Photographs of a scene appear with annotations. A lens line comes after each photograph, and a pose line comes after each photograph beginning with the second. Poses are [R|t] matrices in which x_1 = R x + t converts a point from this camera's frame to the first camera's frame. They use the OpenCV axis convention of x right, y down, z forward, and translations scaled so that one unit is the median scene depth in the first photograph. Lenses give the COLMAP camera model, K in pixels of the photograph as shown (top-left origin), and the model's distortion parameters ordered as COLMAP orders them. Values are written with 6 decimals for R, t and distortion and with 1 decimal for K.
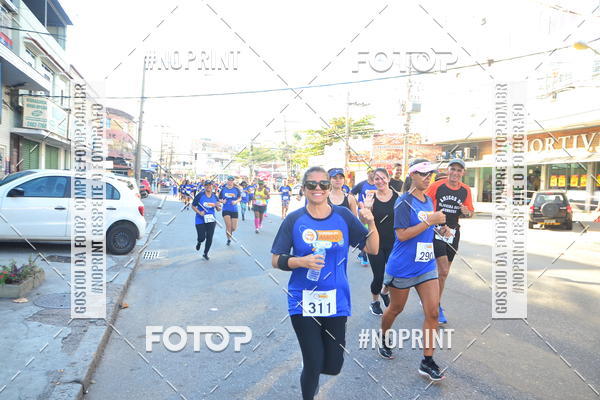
lens RADIAL K [[658.3, 0, 316.0], [0, 658.3, 200.7], [0, 0, 1]] dist [-0.126855, 0.392459]
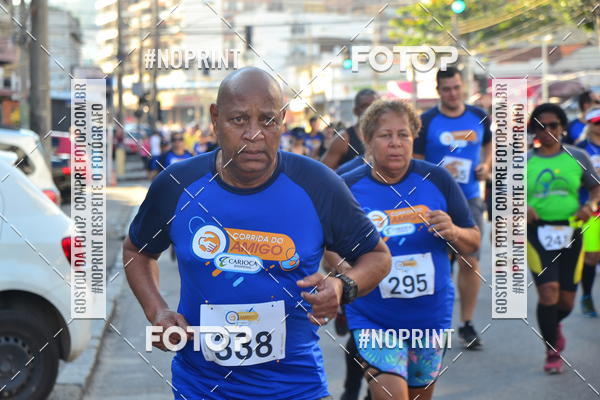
lens RADIAL K [[1382.2, 0, 299.5], [0, 1382.2, 200.1], [0, 0, 1]] dist [0.406867, -0.236877]
pose [[0.984917, -0.052715, -0.164804, -0.073067], [0.052543, 0.998604, -0.005407, 0.002640], [0.164859, -0.003334, 0.986311, 0.446307]]
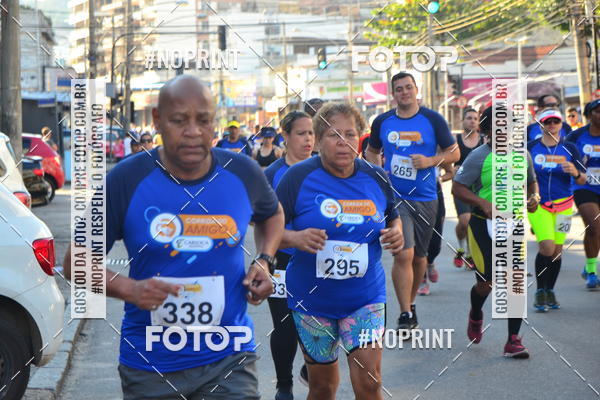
lens RADIAL K [[1599.2, 0, 299.1], [0, 1599.2, 212.3], [0, 0, 1]] dist [0.481213, 0.499911]
pose [[0.983791, -0.052050, -0.171598, -0.045730], [0.051508, 0.998644, -0.007614, 0.009008], [0.171761, -0.001348, 0.985138, 0.369196]]
